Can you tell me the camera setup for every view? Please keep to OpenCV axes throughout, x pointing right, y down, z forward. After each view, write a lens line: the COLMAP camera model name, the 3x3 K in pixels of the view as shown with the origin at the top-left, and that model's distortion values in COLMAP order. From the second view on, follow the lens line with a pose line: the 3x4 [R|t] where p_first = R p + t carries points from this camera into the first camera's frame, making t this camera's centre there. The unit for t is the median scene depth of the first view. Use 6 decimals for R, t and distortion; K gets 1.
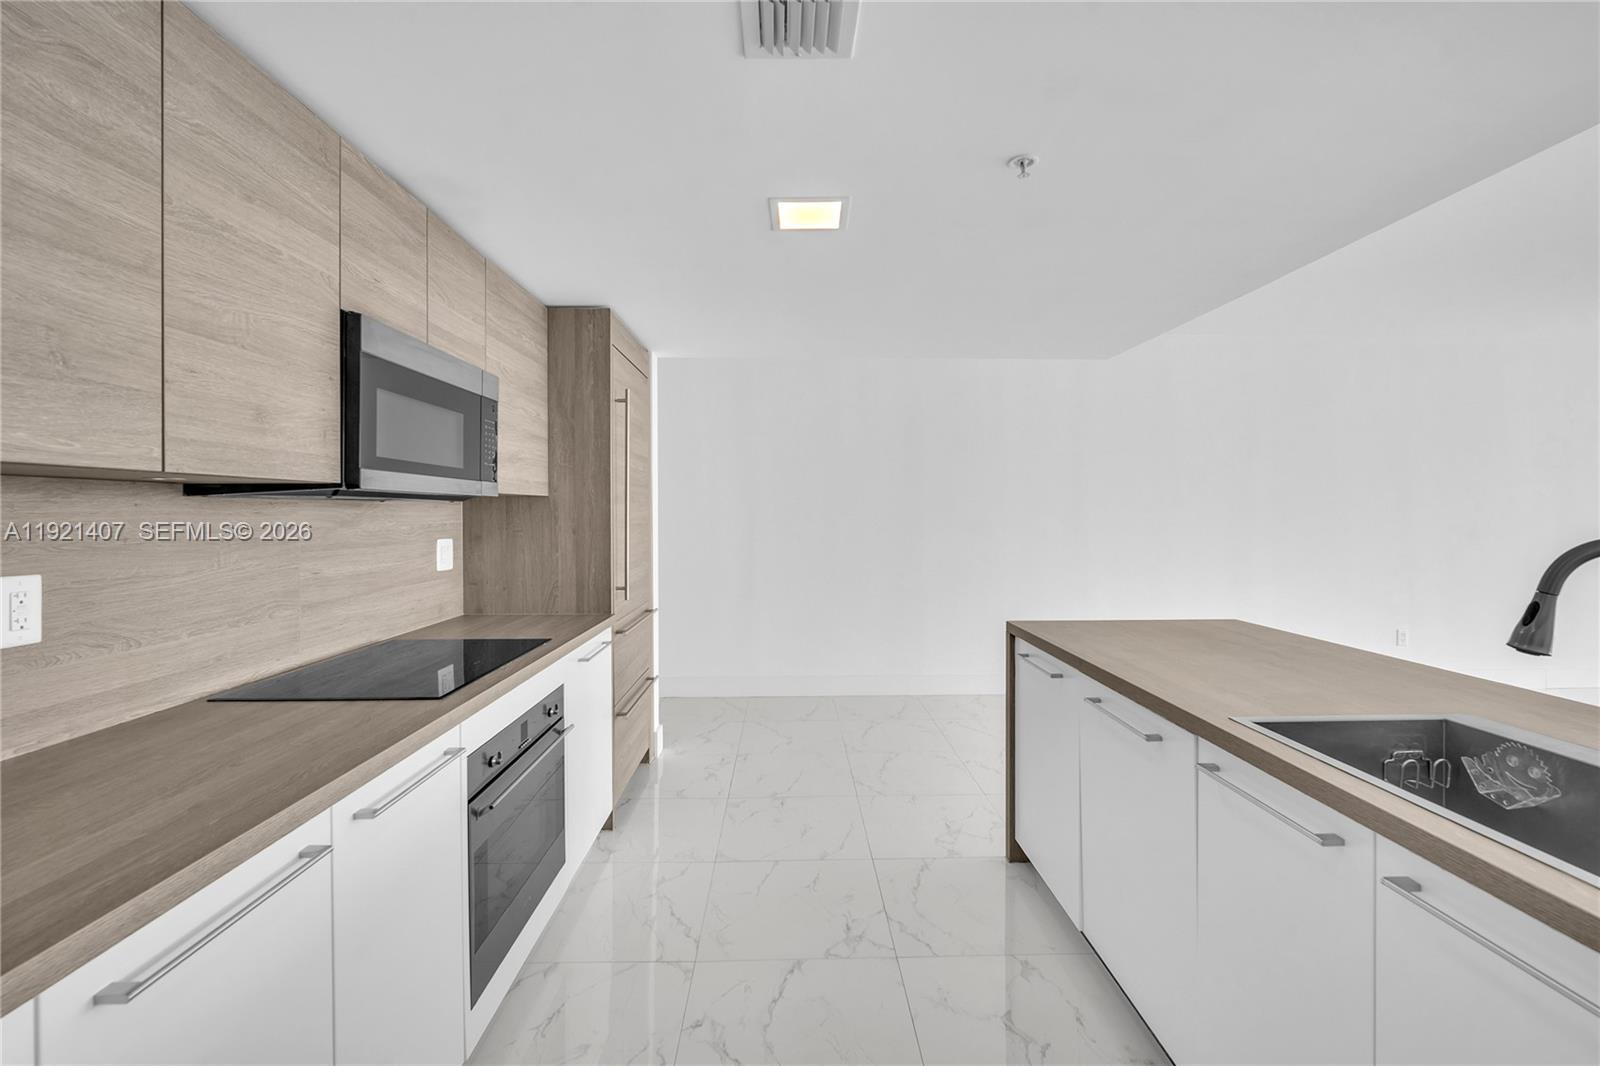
lens RADIAL K [[714.7, 0, 802.5], [0, 714.7, 508.7], [0, 0, 1]] dist [-0.002383, -0.000614]
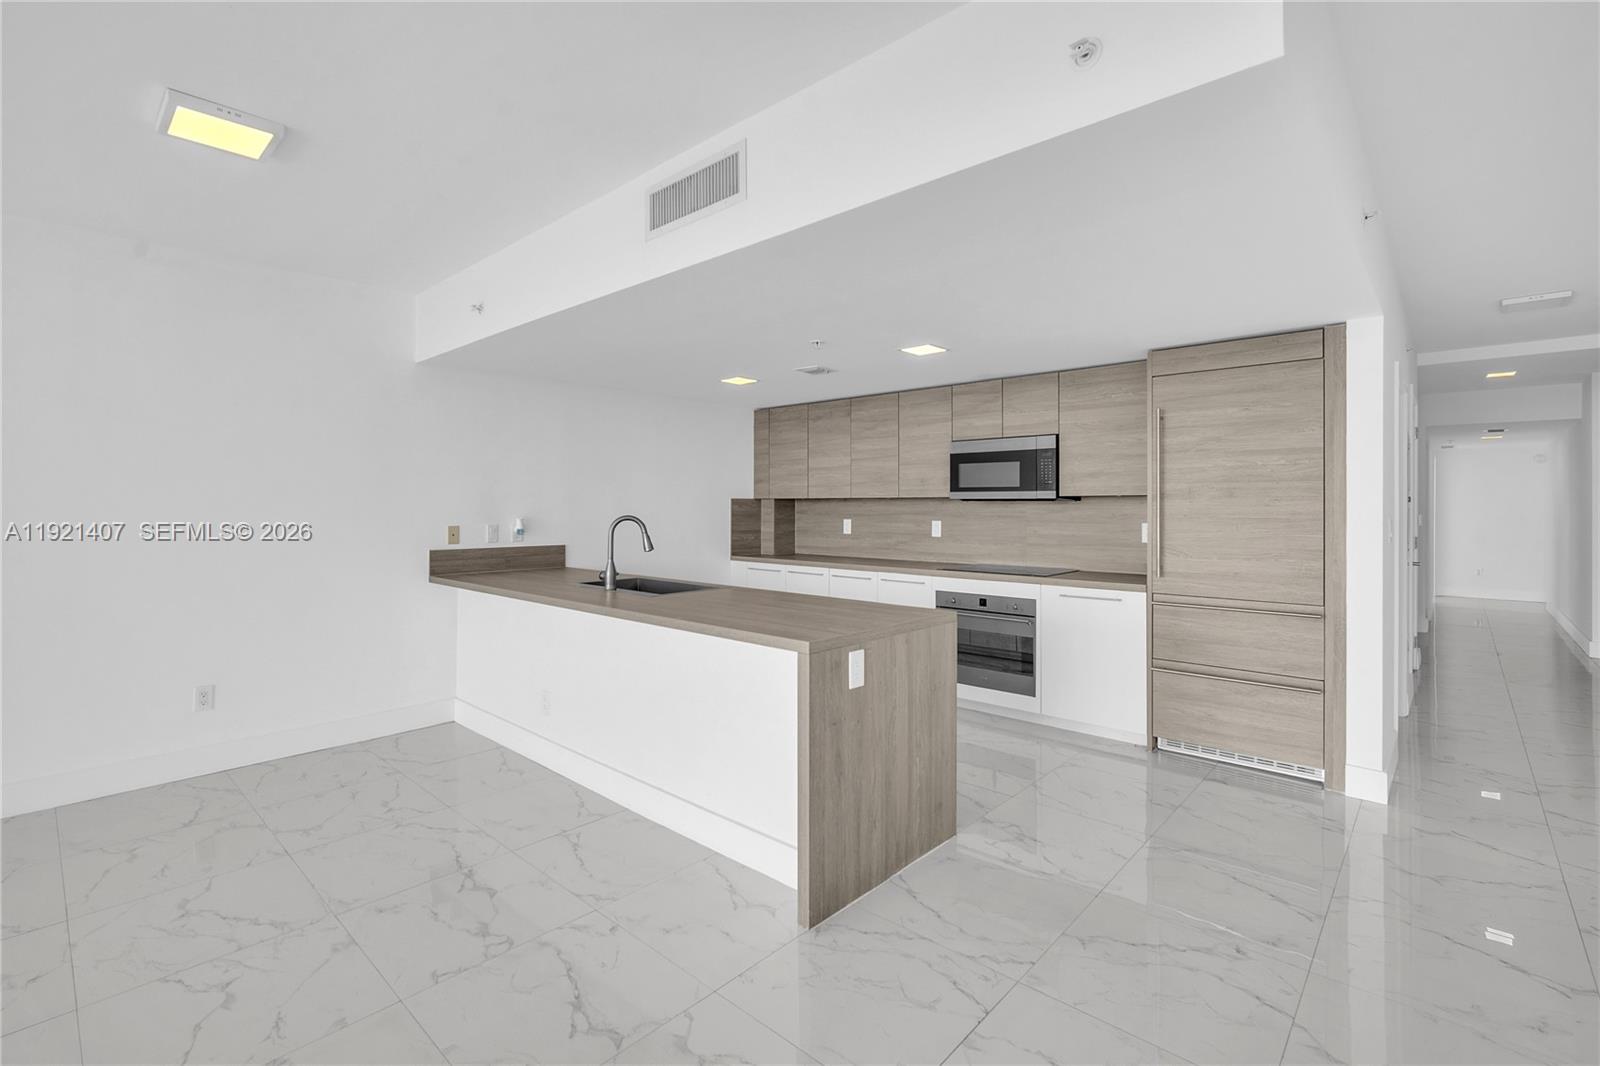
lens RADIAL K [[714.7, 0, 802.5], [0, 714.7, 508.7], [0, 0, 1]] dist [-0.002383, -0.000614]
pose [[-0.695815, -0.000547, -0.718220, 3.117342], [0.001624, 0.999996, -0.002335, 0.033441], [0.718219, -0.002791, -0.695812, 4.108581]]
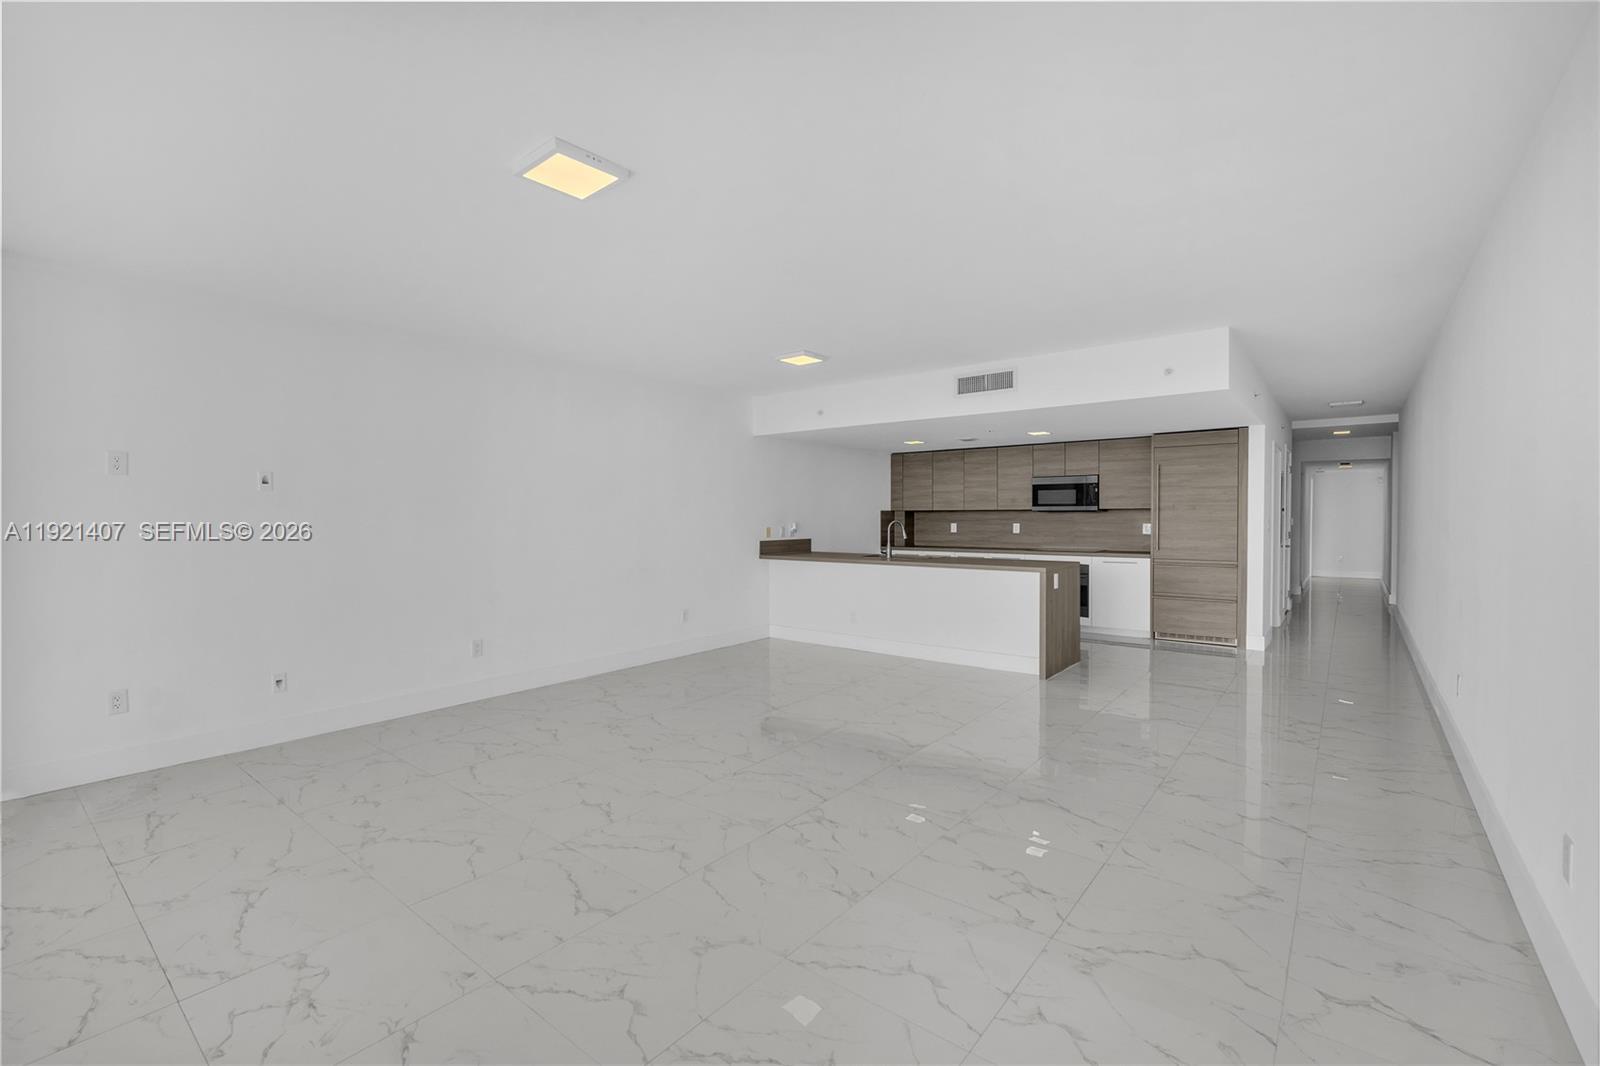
lens RADIAL K [[694.7, 0, 800.0], [0, 694.7, 533.0], [0, 0, 1]] dist [-0.001316, -0.000137]
pose [[-0.643437, 0.019286, -0.765256, 6.883520], [0.006925, 0.999788, 0.019373, 0.044086], [0.765468, 0.007166, -0.643434, 4.616934]]
